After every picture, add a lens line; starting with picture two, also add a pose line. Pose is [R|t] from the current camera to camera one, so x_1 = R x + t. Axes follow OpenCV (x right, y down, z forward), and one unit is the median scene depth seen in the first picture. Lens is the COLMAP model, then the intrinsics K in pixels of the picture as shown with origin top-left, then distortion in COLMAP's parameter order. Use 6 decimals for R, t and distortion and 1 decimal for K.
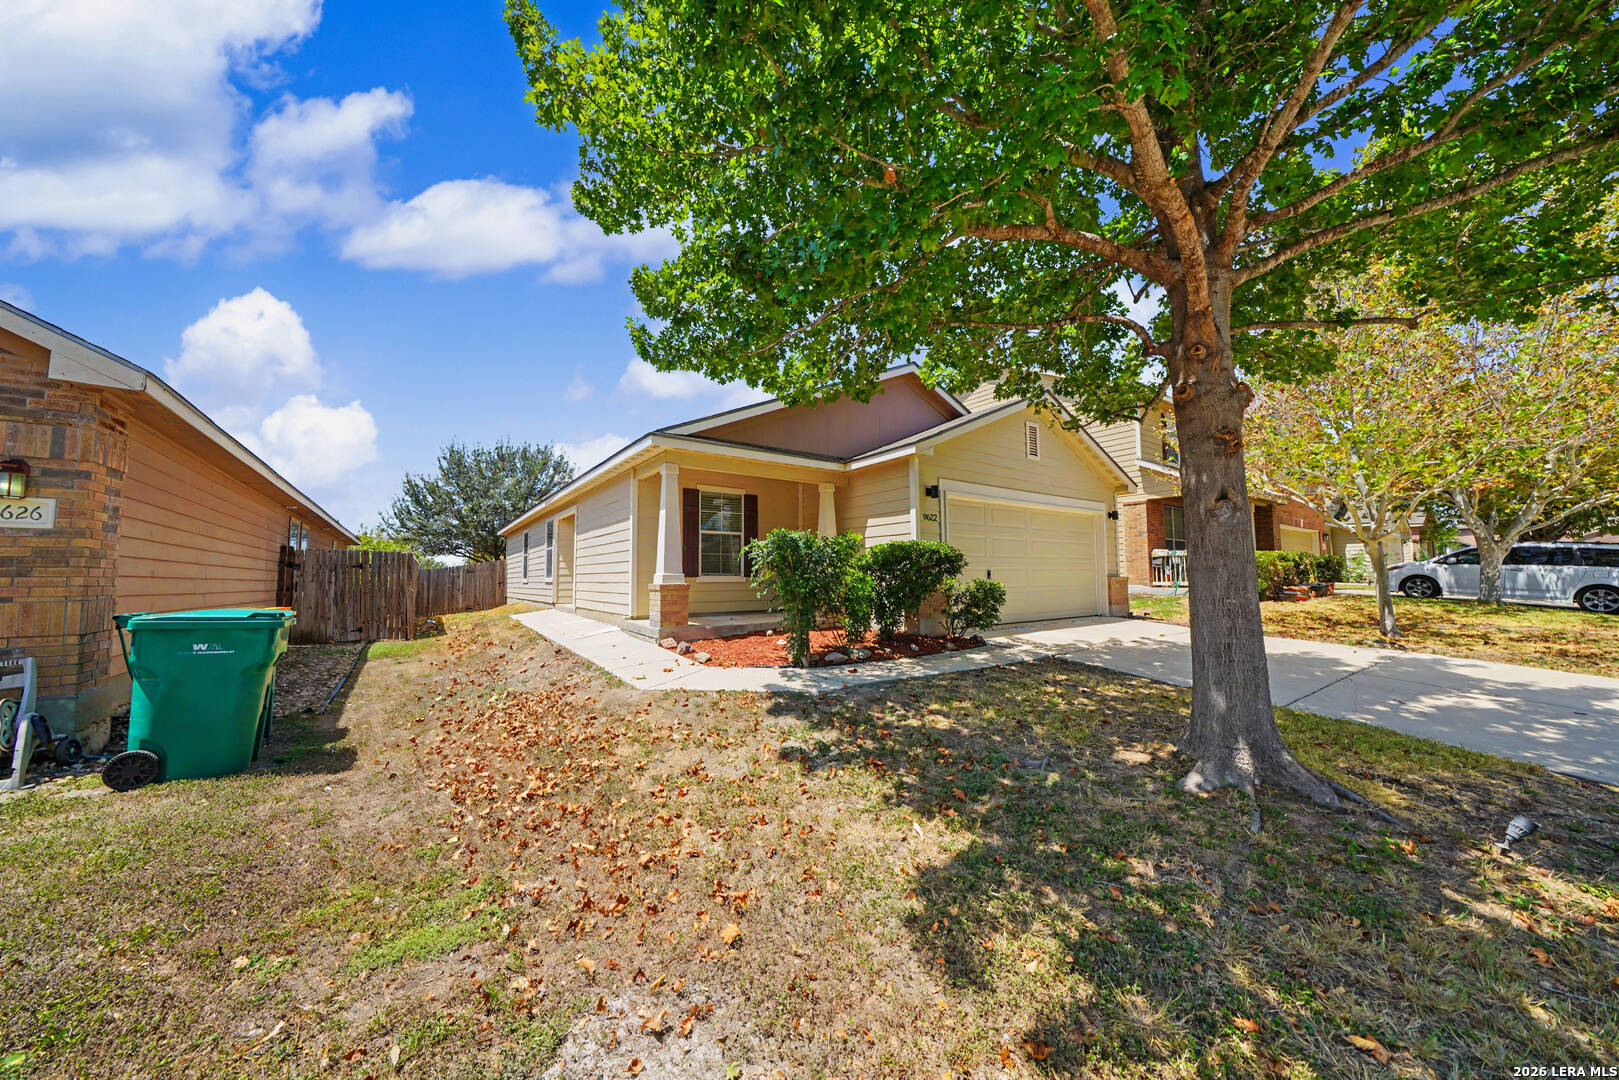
lens RADIAL K [[546.6, 0, 799.4], [0, 546.6, 544.8], [0, 0, 1]] dist [0.000596, -0.002270]
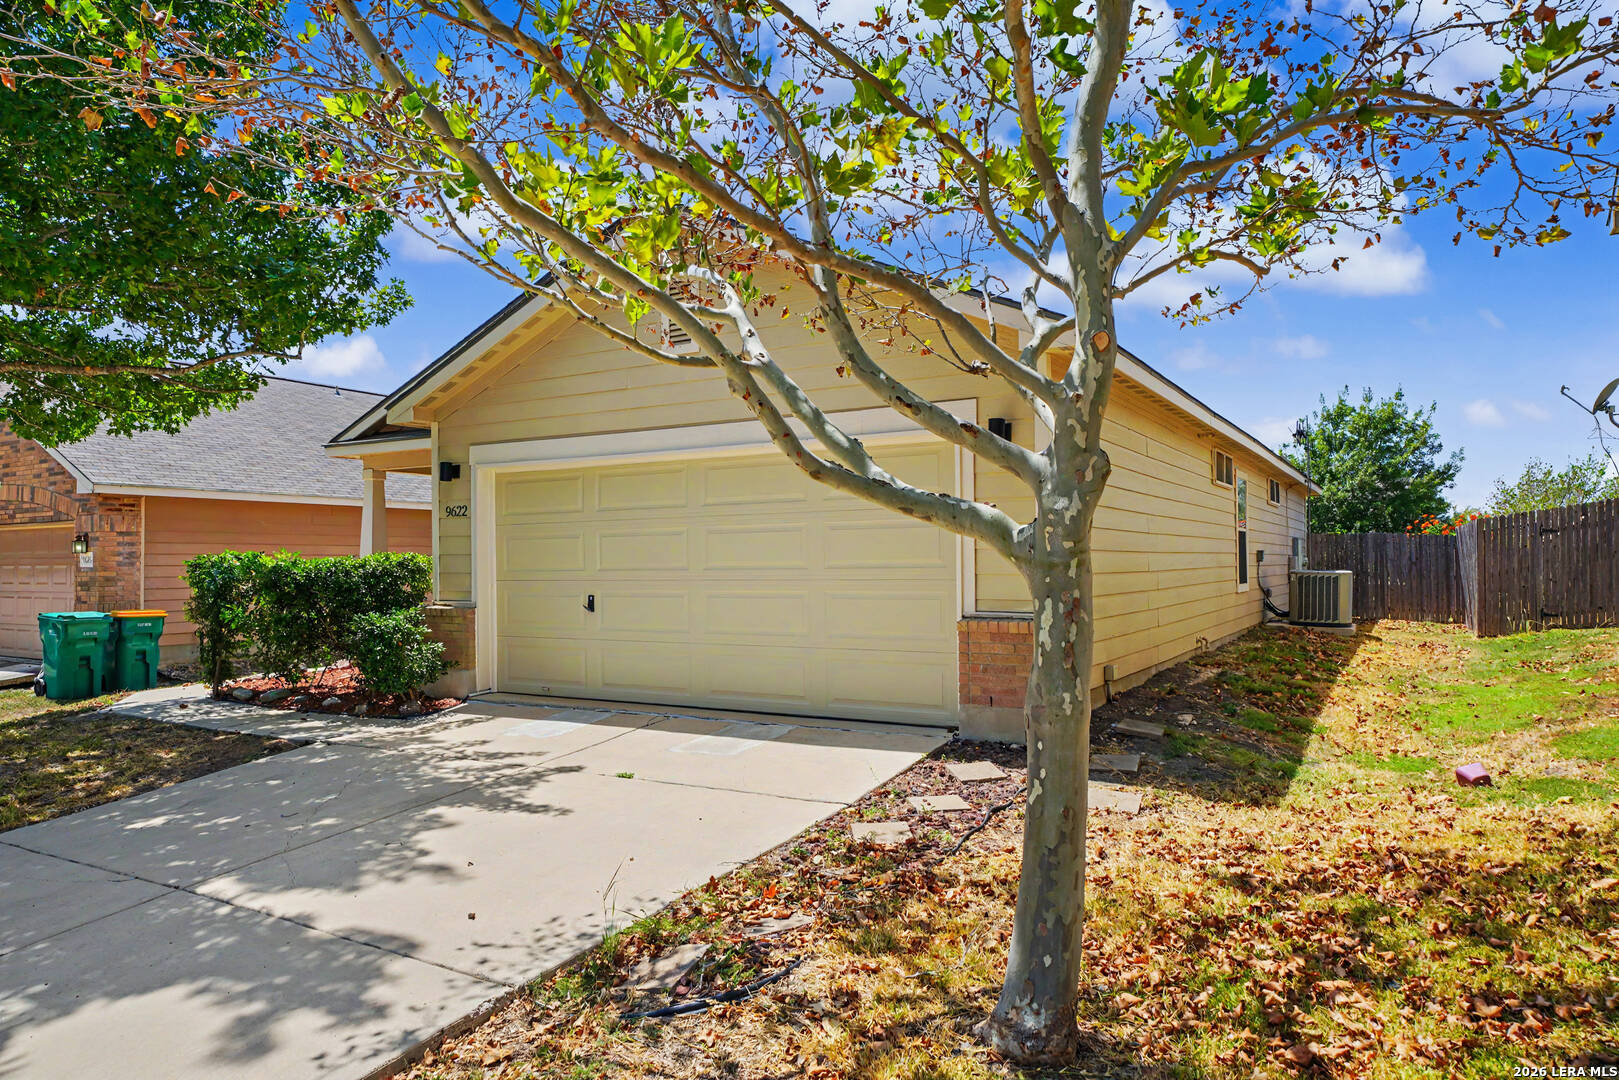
lens RADIAL K [[1029.5, 0, 809.5], [0, 1029.5, 540.0], [0, 0, 1]] dist [-0.002896, 0.002427]
pose [[0.409919, -0.016099, -0.911980, 1.402704], [0.061242, 0.998074, 0.009908, -0.003782], [0.910064, -0.059913, 0.410115, 0.838427]]
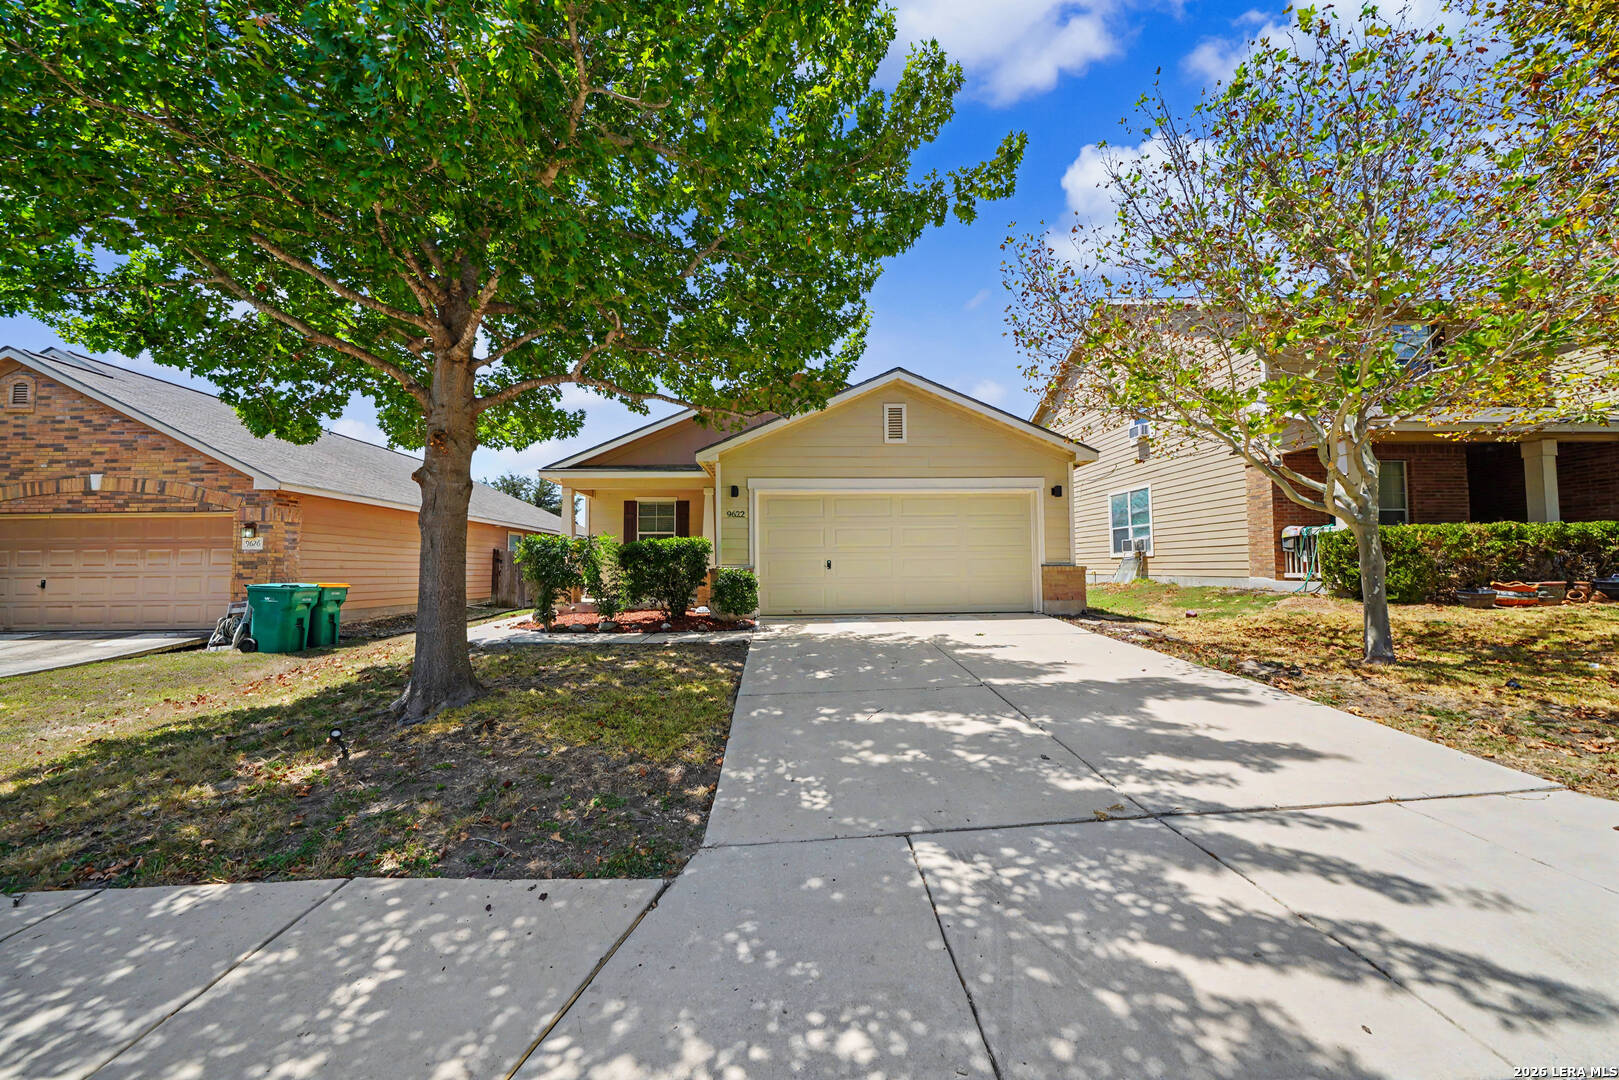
lens RADIAL K [[537.5, 0, 809.5], [0, 537.5, 540.0], [0, 0, 1]] dist [-0.004650, -0.000124]
pose [[0.833092, -0.028659, -0.552391, 0.921249], [0.035331, 0.999375, 0.001434, 0.005604], [0.552004, -0.020711, 0.833584, 0.159880]]
